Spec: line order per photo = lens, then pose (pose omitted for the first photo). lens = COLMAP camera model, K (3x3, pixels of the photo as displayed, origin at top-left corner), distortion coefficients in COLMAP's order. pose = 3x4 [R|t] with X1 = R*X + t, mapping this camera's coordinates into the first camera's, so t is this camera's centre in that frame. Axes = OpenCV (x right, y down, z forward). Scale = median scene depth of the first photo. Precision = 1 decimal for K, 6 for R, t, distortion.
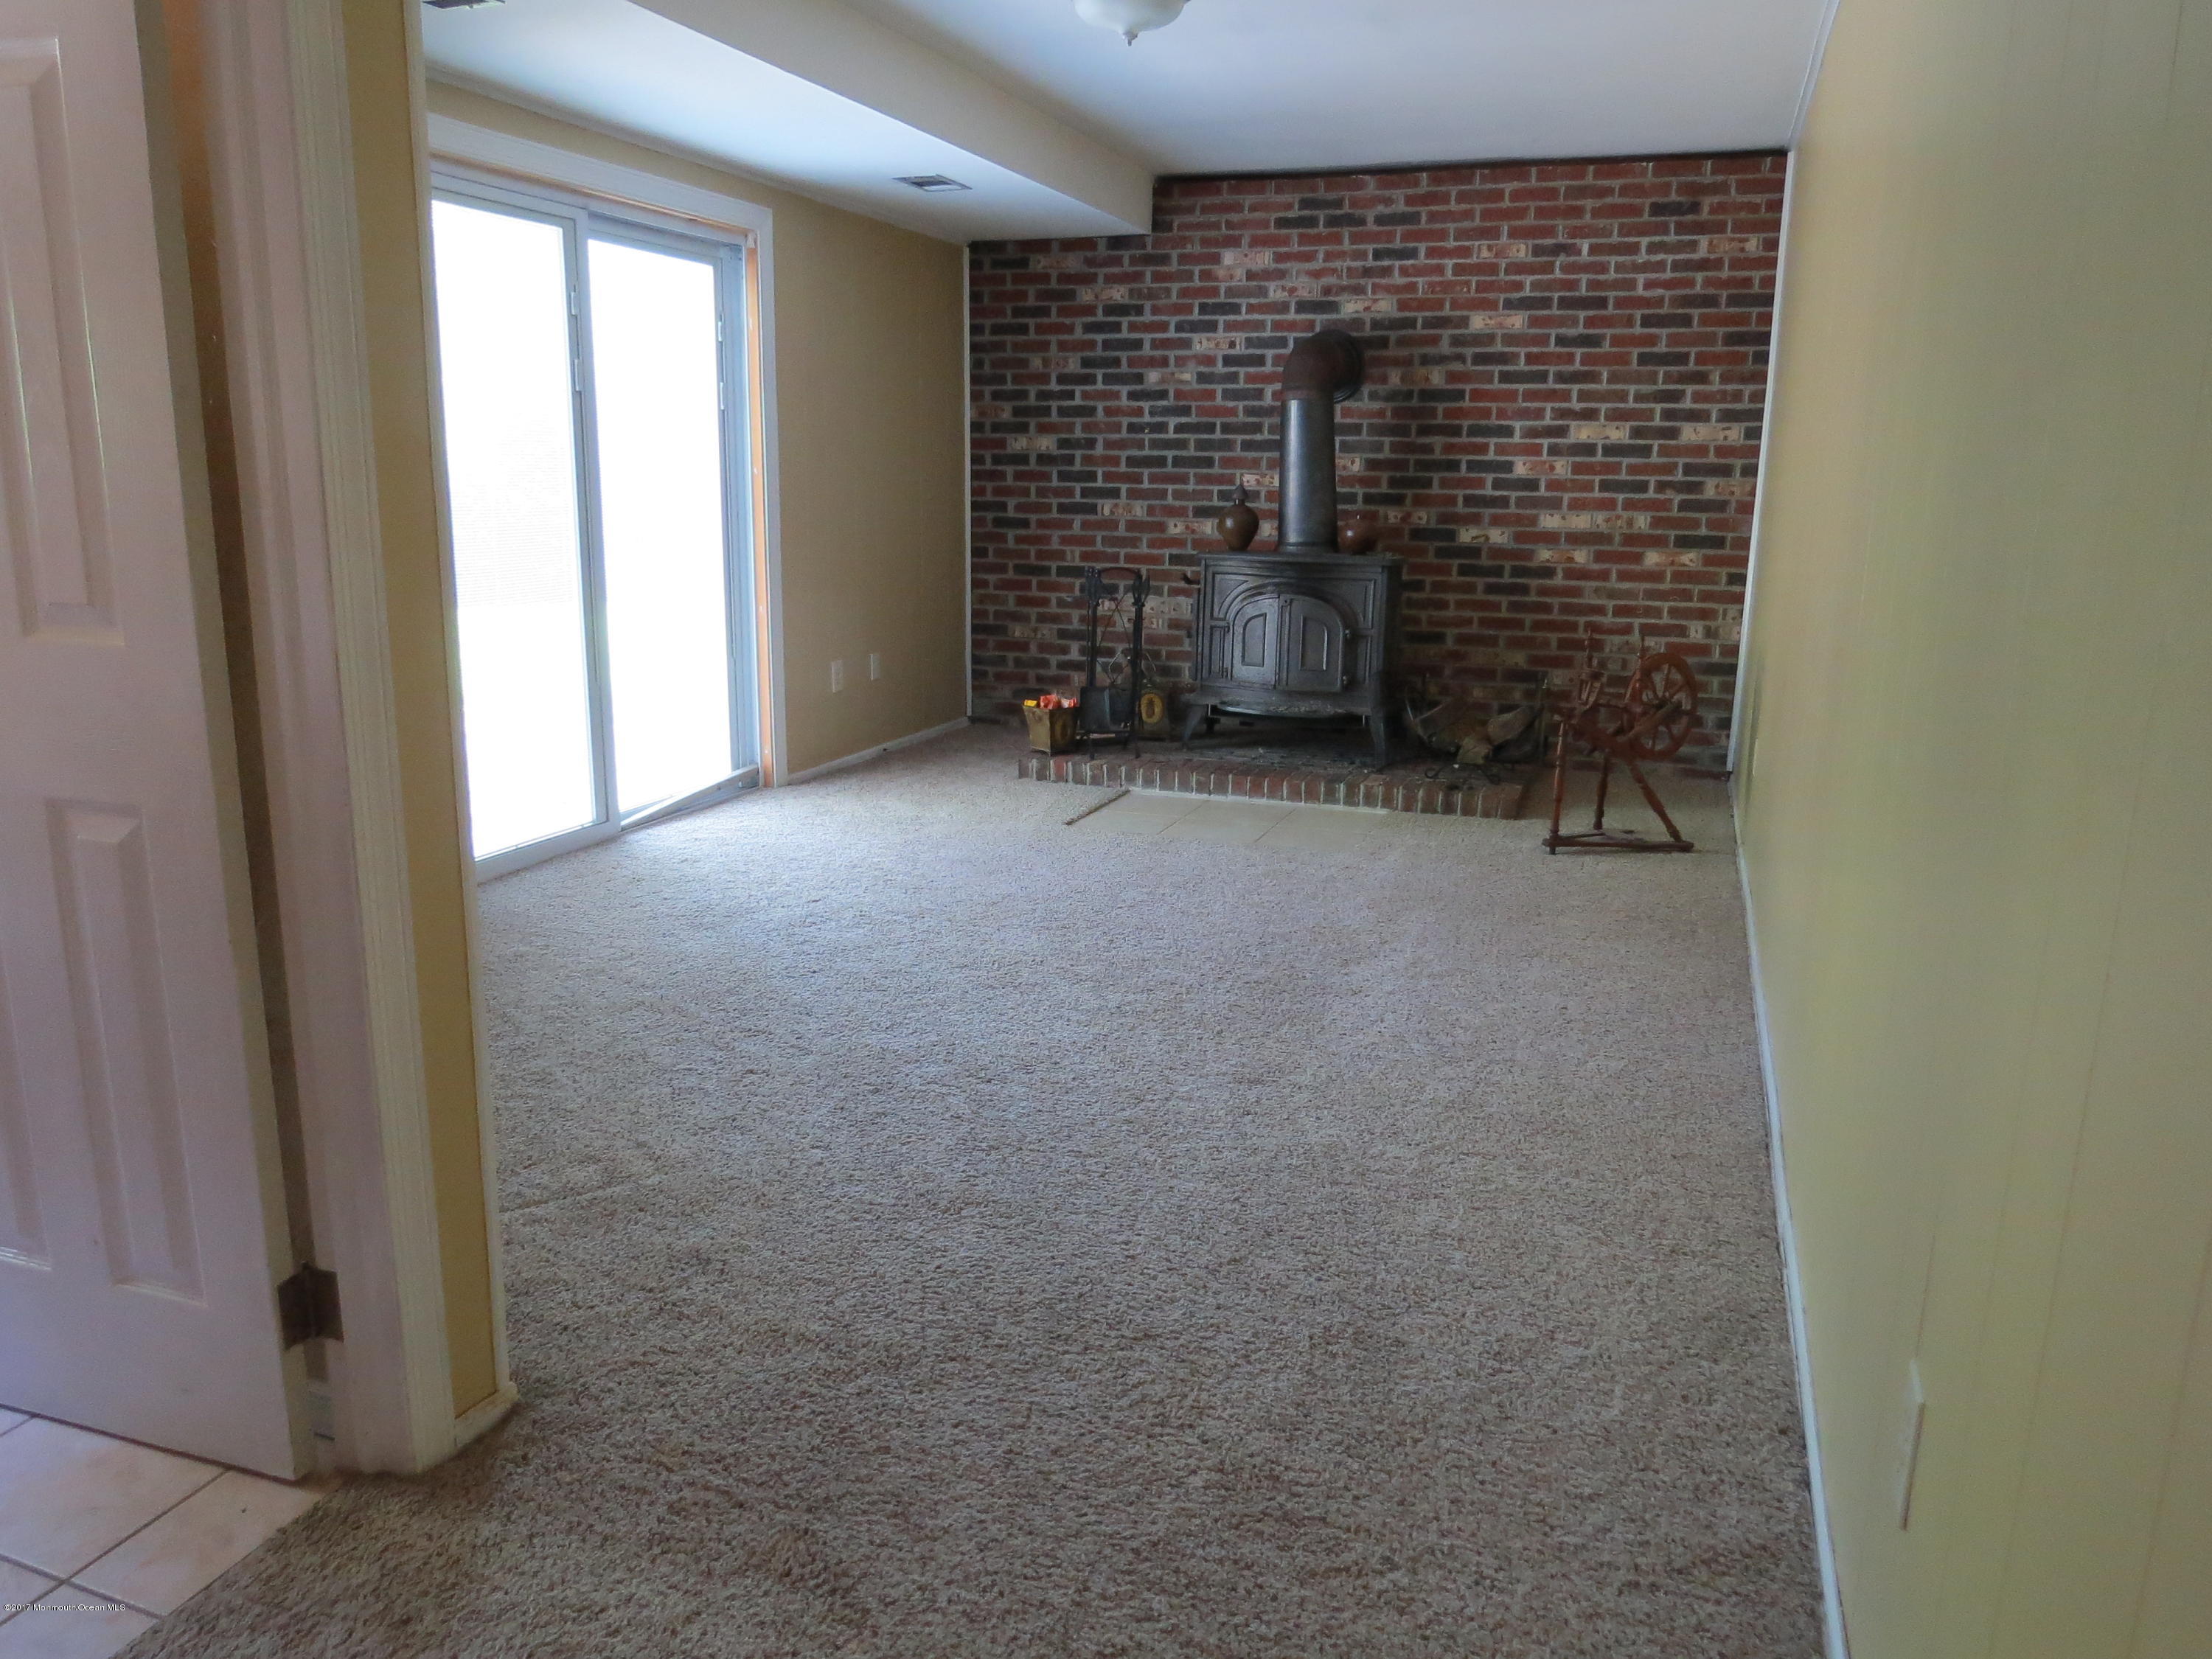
lens RADIAL K [[1576.4, 0, 1106.2], [0, 1576.4, 828.5], [0, 0, 1]] dist [-0.019984, 0.000854]
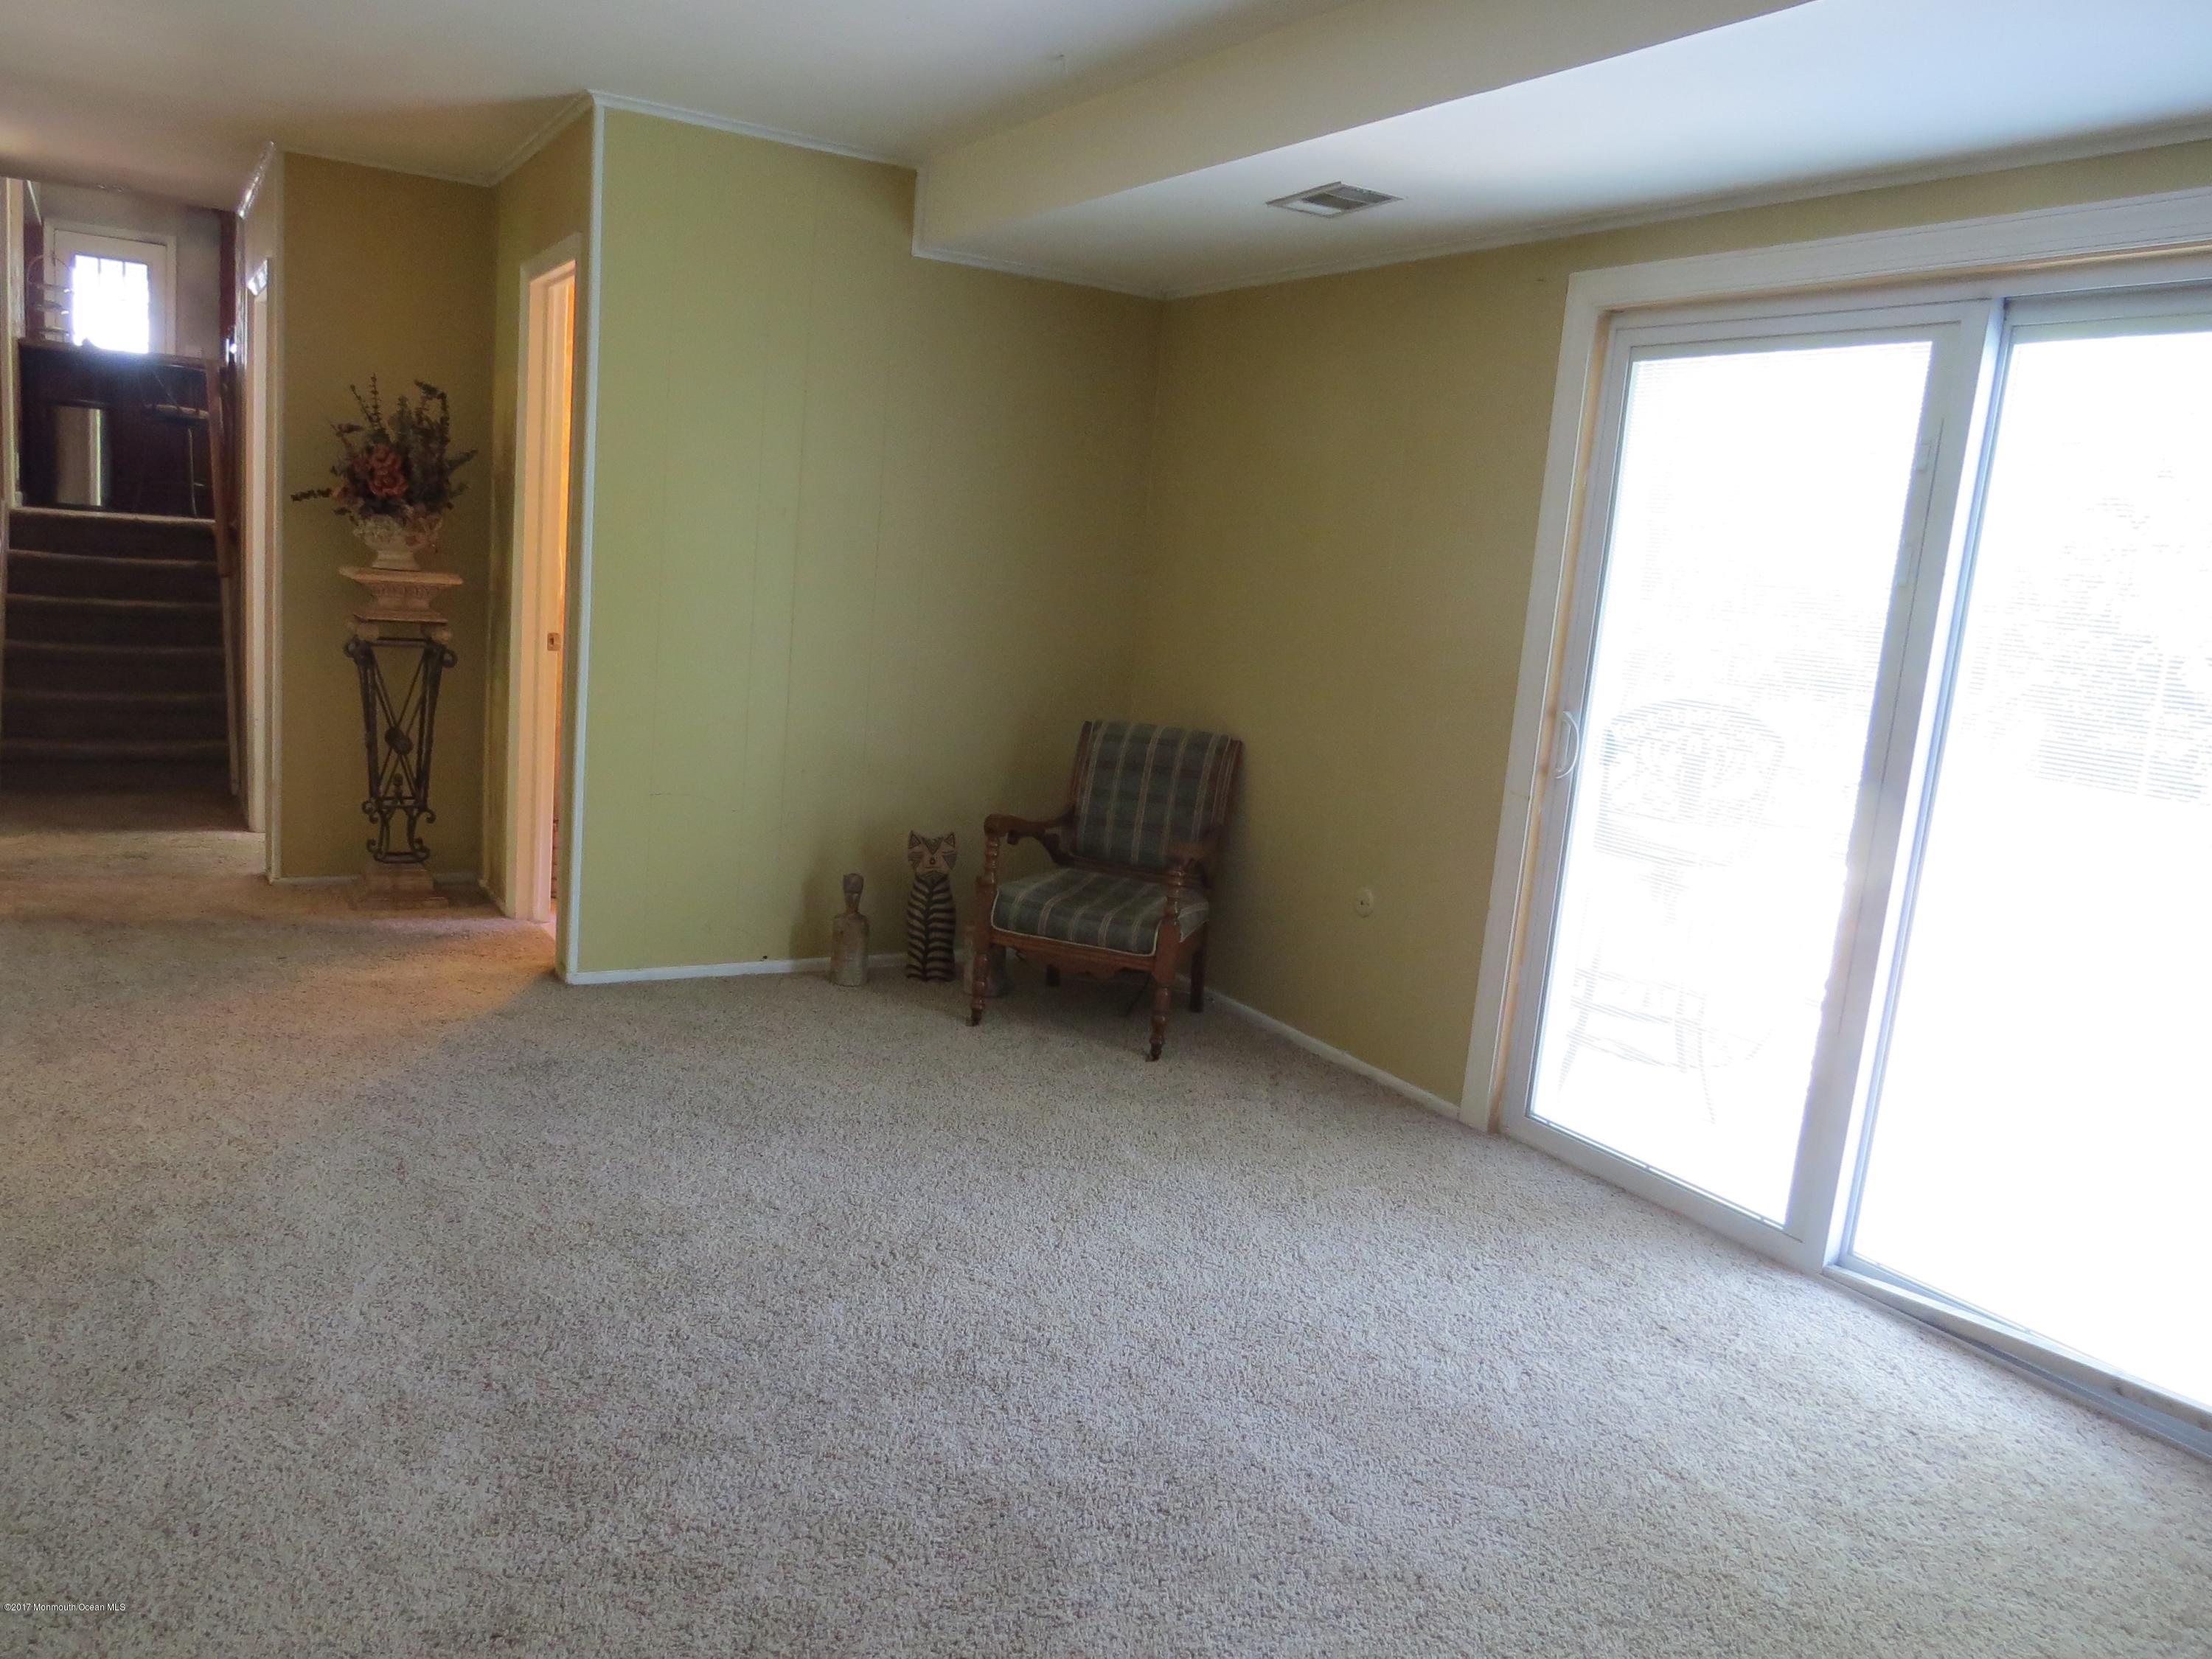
lens RADIAL K [[1576.4, 0, 1105.8], [0, 1576.4, 828.7], [0, 0, 1]] dist [-0.019984, 0.000854]
pose [[-0.614111, 0.059615, -0.786965, 0.382371], [-0.273074, 0.919502, 0.282749, -0.287254], [0.740472, 0.388539, -0.548396, 1.179960]]
